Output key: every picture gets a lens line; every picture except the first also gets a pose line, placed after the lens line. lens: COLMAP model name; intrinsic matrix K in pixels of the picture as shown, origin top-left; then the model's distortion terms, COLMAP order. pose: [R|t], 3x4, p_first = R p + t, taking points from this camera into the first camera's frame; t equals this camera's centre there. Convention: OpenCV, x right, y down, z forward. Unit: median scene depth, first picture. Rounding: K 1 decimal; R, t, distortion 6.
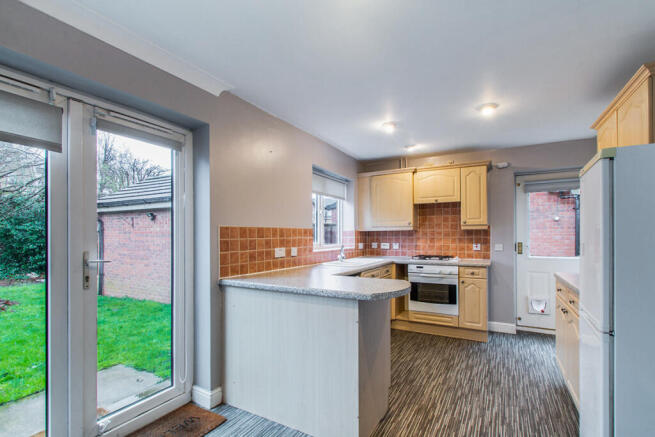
lens RADIAL K [[314.5, 0, 333.0], [0, 314.5, 234.5], [0, 0, 1]] dist [0.002315, 0.000199]
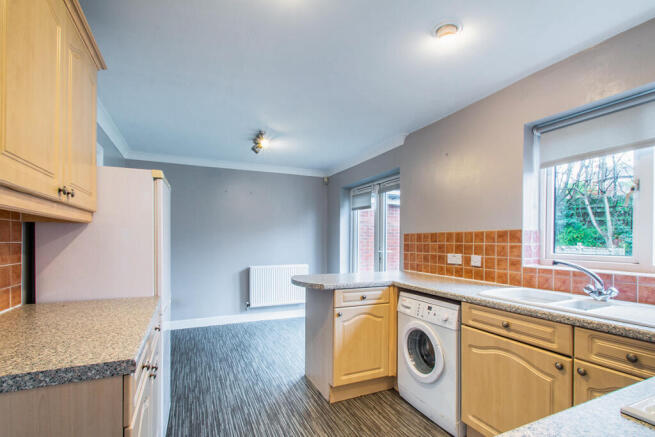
lens RADIAL K [[314.5, 0, 330.7], [0, 314.5, 240.2], [0, 0, 1]] dist [0.002315, 0.000199]
pose [[-0.605327, 0.010256, -0.795910, 0.796895], [0.009711, 0.999938, 0.005499, -0.005915], [0.795917, -0.004400, -0.605389, 1.292078]]
